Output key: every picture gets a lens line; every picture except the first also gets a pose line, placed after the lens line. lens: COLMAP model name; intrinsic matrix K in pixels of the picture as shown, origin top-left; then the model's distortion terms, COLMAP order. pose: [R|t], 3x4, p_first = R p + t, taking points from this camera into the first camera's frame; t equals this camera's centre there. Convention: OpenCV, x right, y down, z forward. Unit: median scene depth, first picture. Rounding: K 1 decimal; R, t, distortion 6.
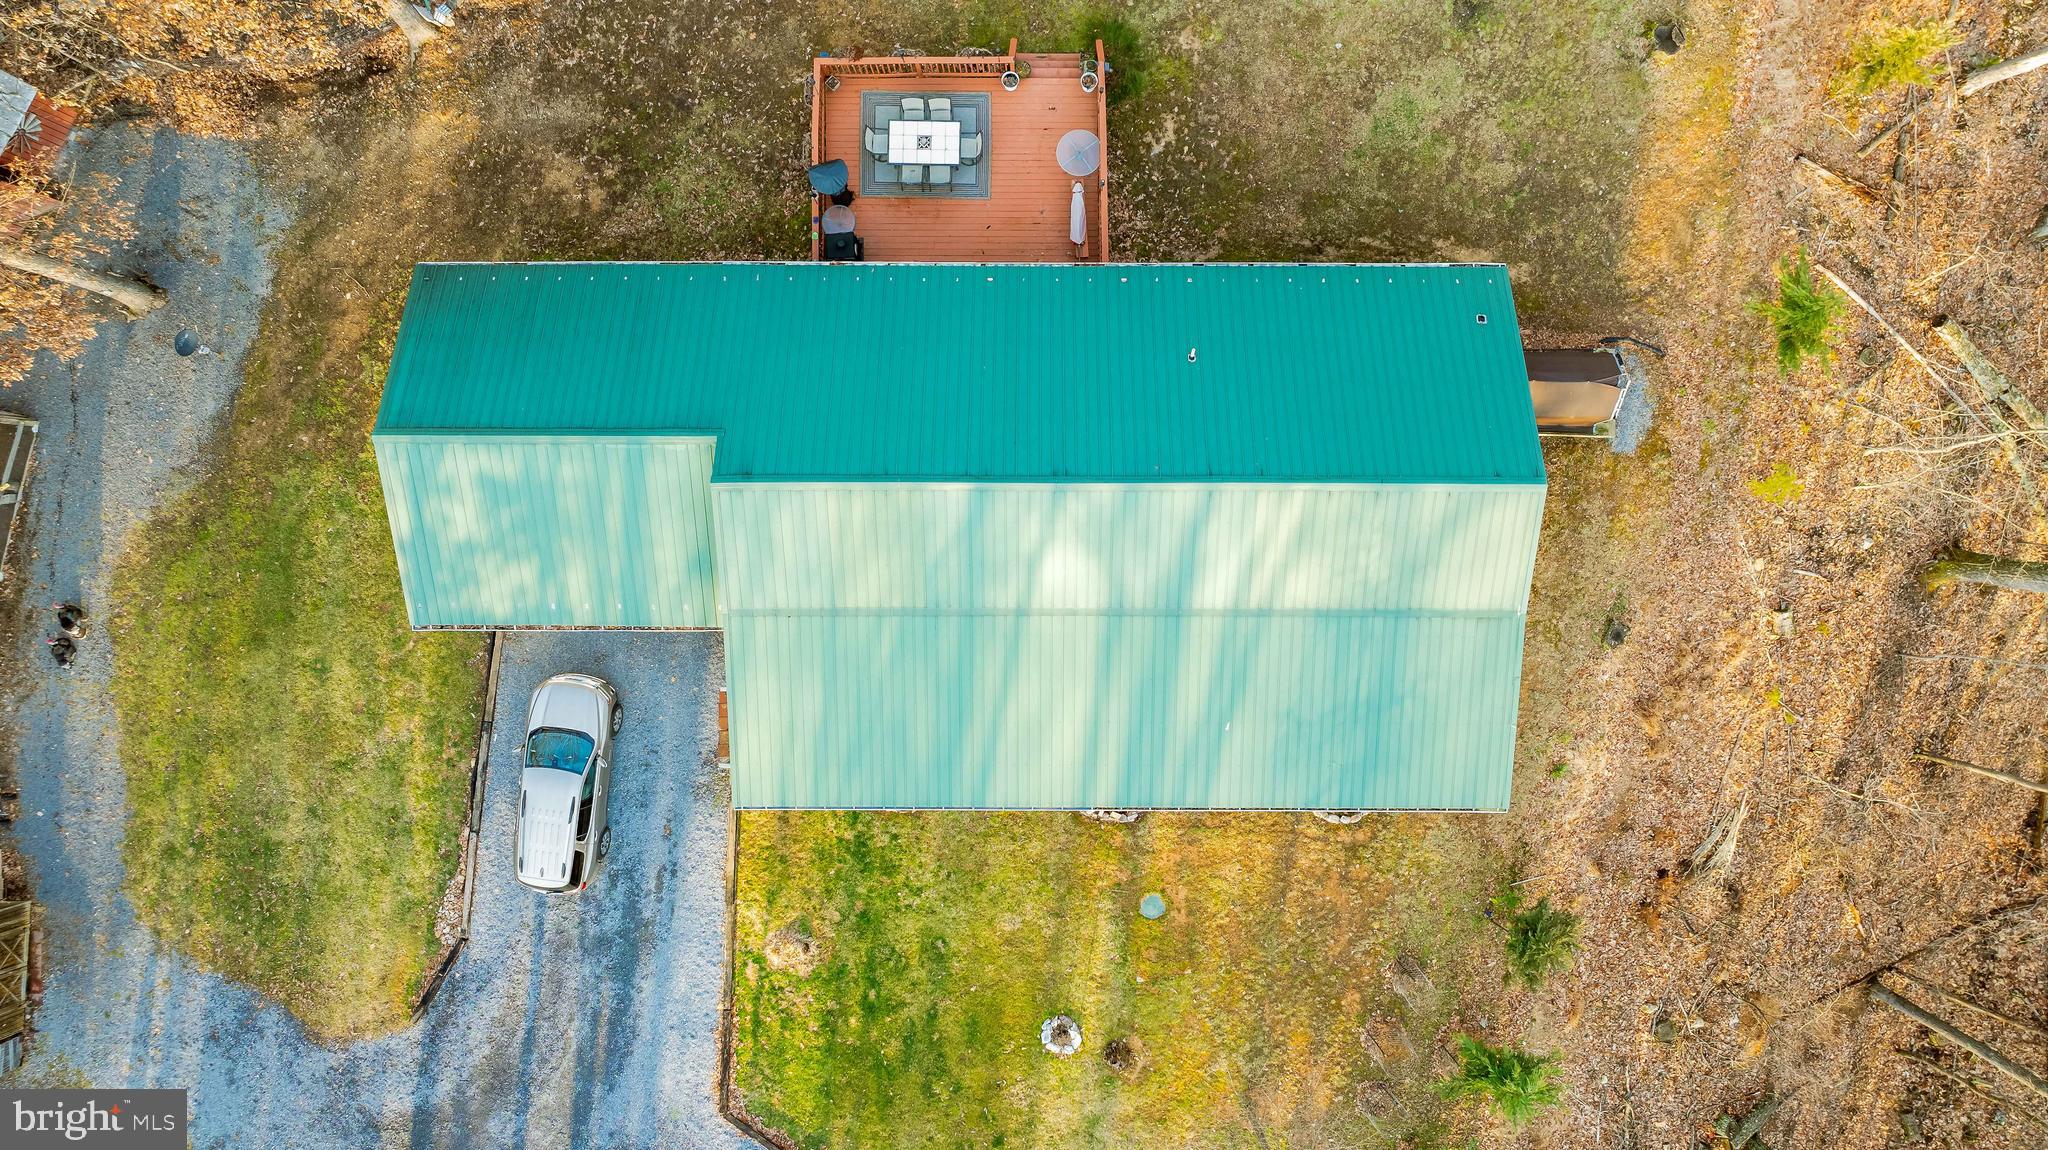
lens RADIAL K [[1427.0, 0, 1035.7], [0, 1427.0, 574.4], [0, 0, 1]] dist [-0.050501, 0.056860]
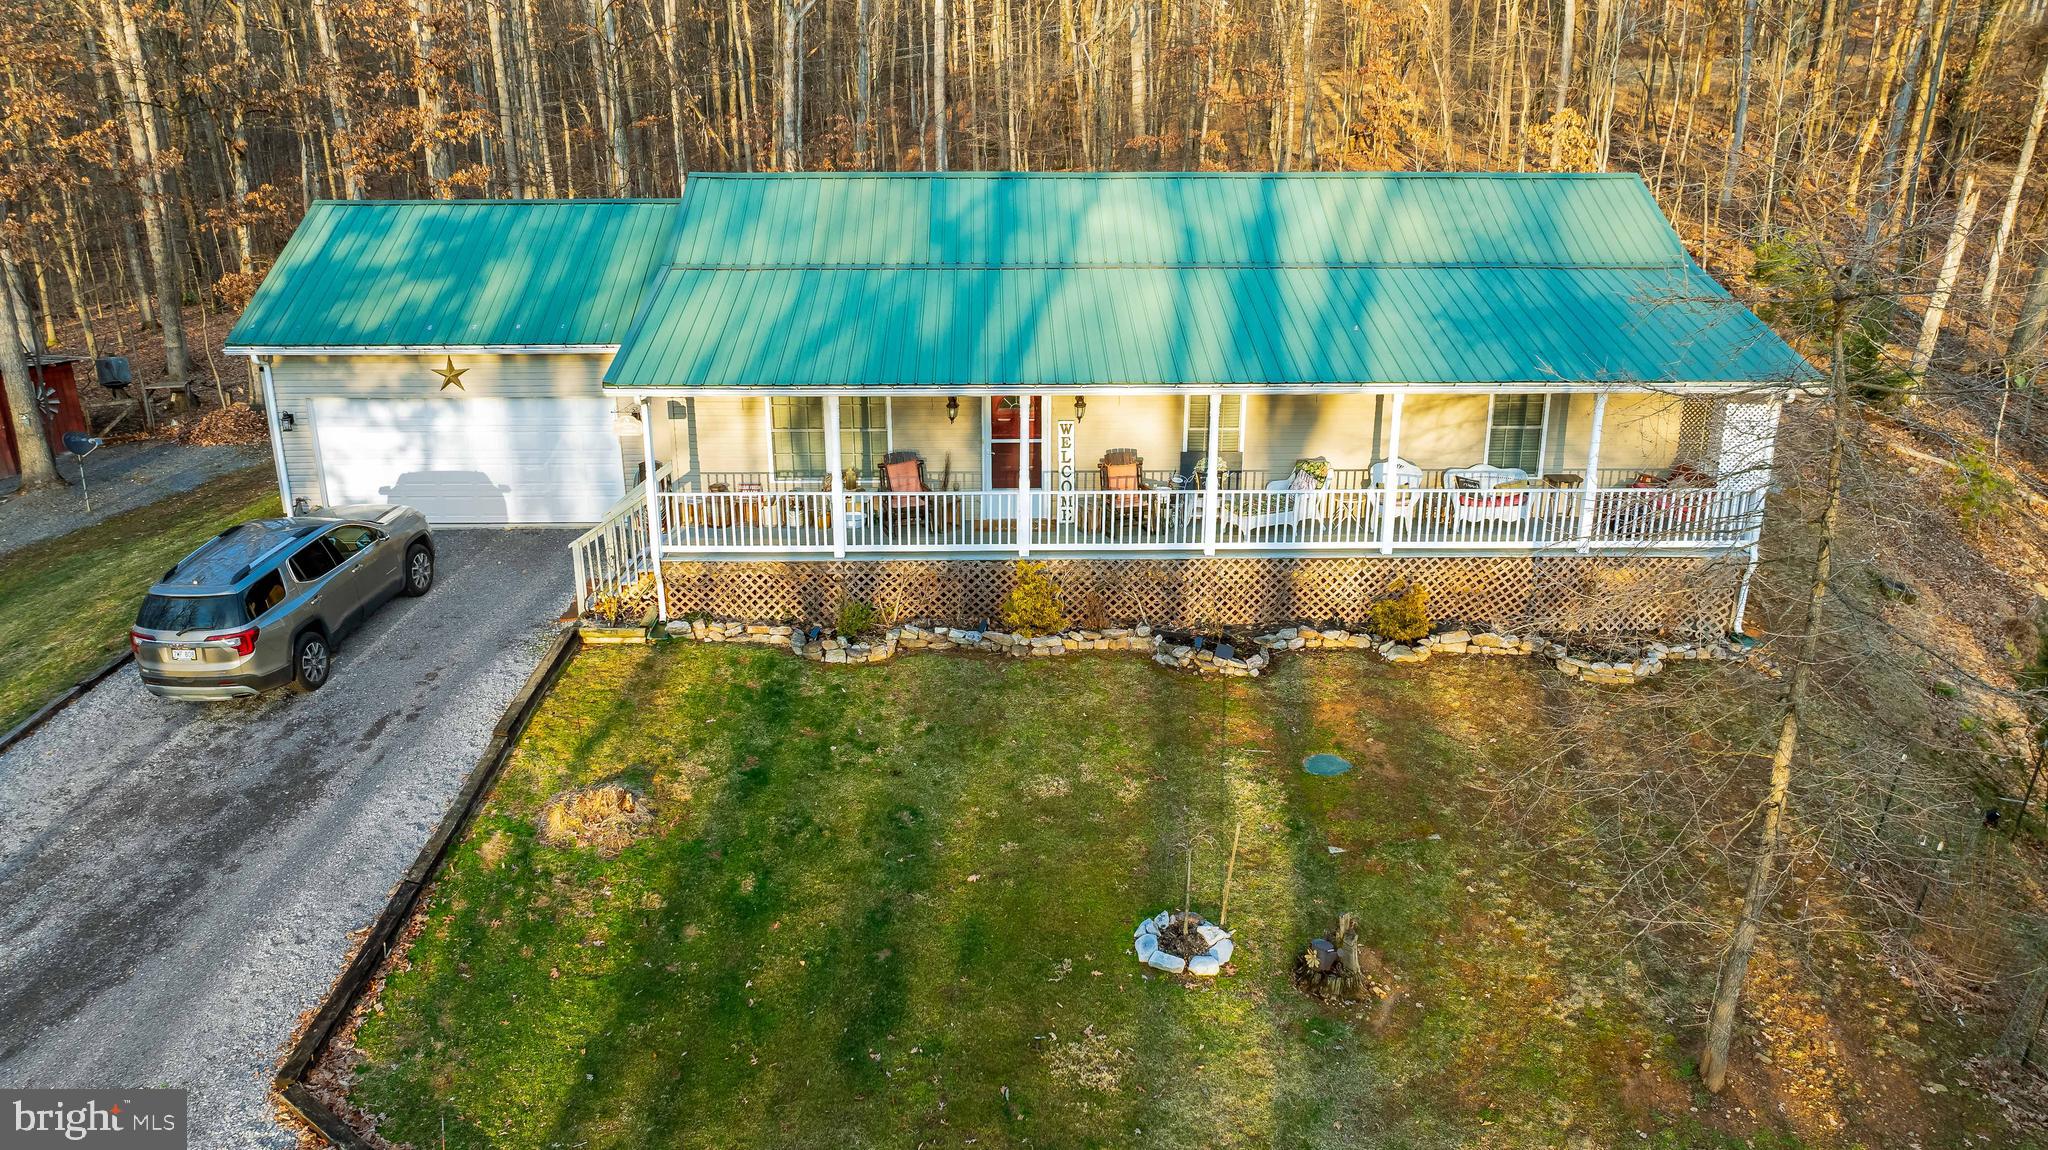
lens RADIAL K [[1448.7, 0, 1024.0], [0, 1448.7, 575.0], [0, 0, 1]] dist [-0.030874, 0.000300]
pose [[0.999628, -0.010191, 0.025302, -0.038982], [0.027254, 0.335348, -0.941700, 0.695519], [0.001112, 0.942039, 0.335501, 0.759092]]
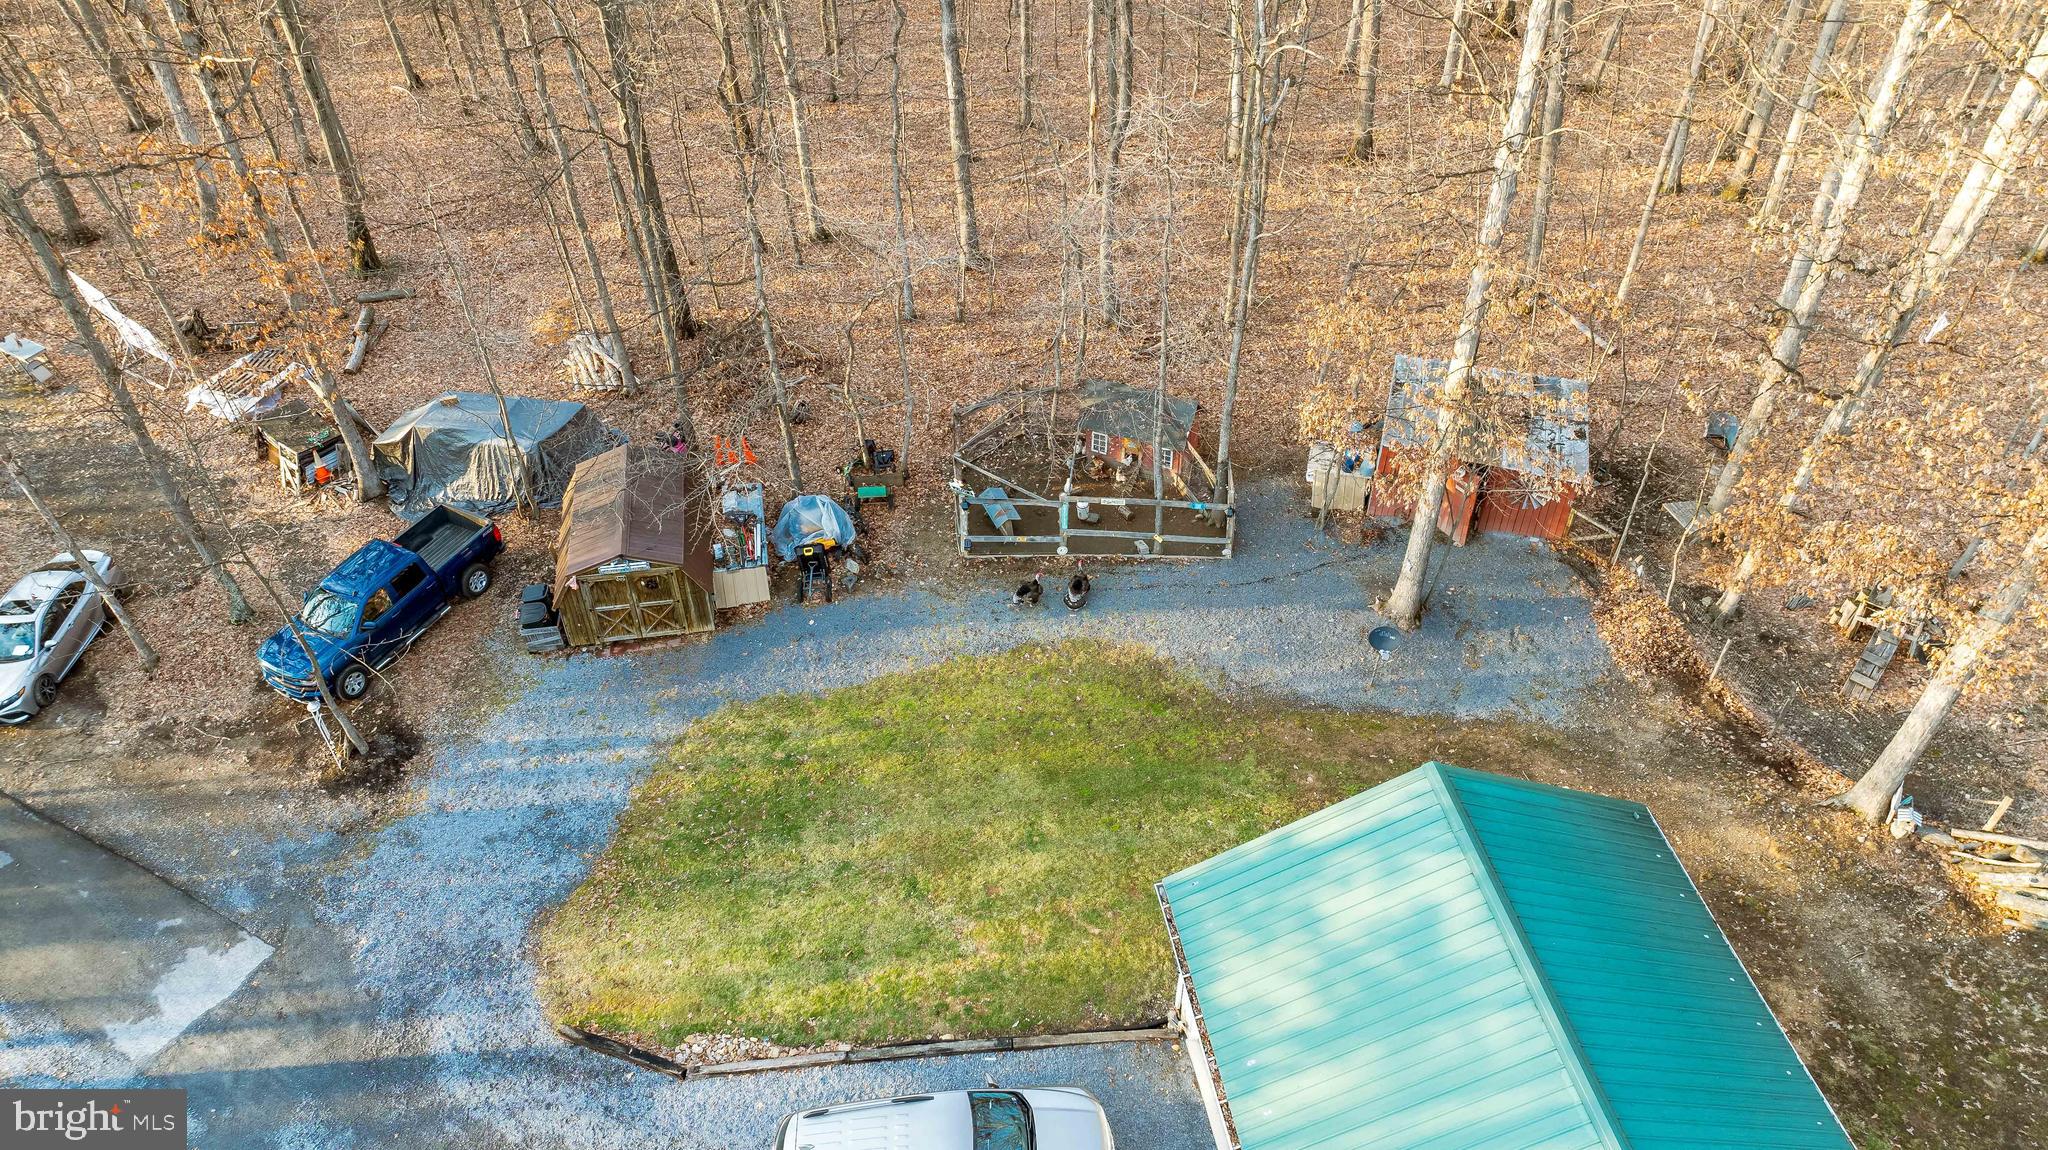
lens RADIAL K [[1427.0, 0, 1035.7], [0, 1427.0, 574.4], [0, 0, 1]] dist [-0.050501, 0.056860]
pose [[0.185816, 0.682048, -0.707307, -0.055397], [-0.982491, 0.138901, -0.124170, 0.142839], [0.013556, 0.717995, 0.695916, 0.356552]]
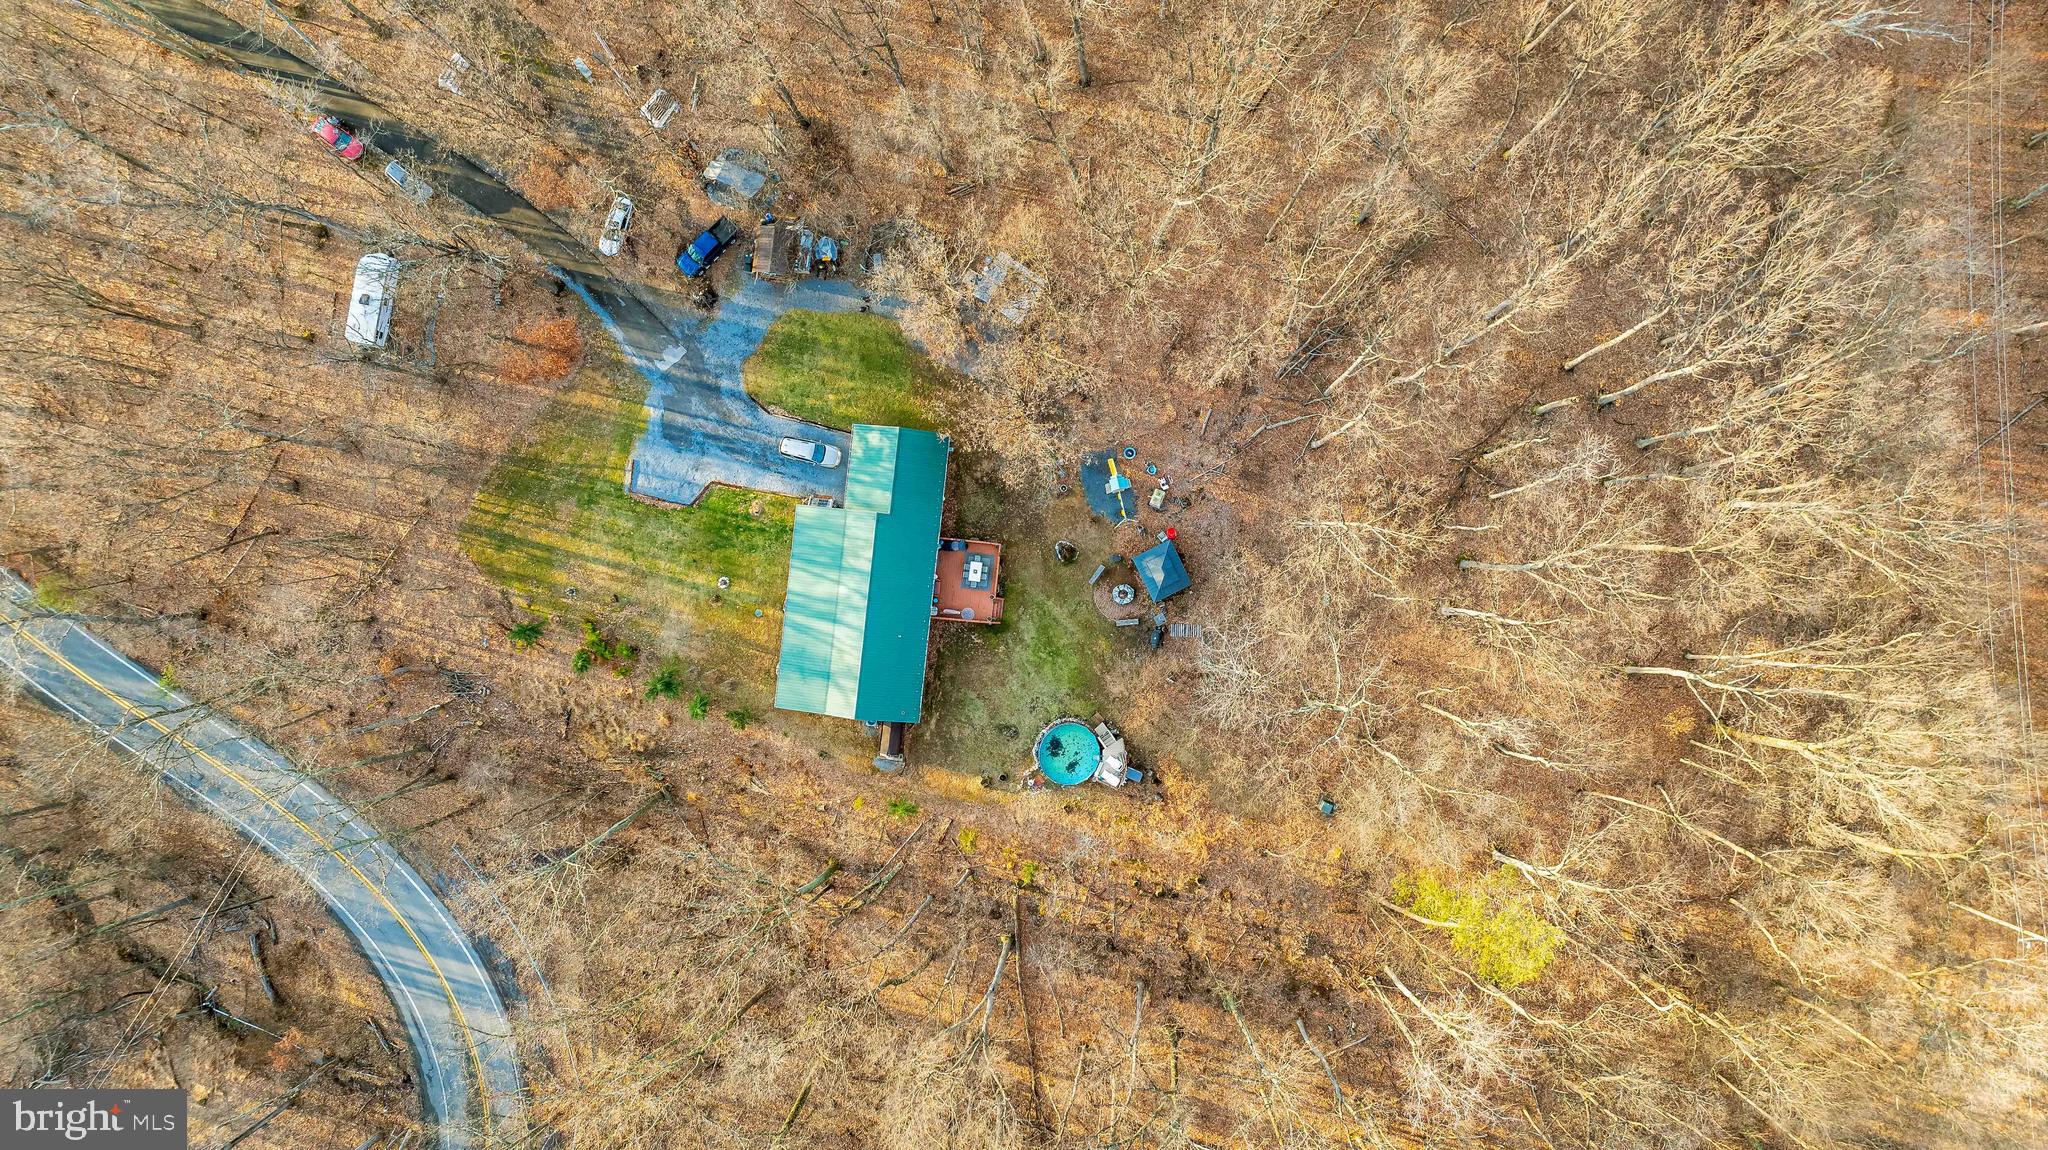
lens RADIAL K [[1427.0, 0, 1035.7], [0, 1427.0, 574.4], [0, 0, 1]] dist [-0.050501, 0.056860]
pose [[-0.106534, 0.994269, 0.008943, -0.111283], [-0.994234, -0.106632, 0.011369, -0.465144], [0.012257, -0.007680, 0.999895, -2.446468]]
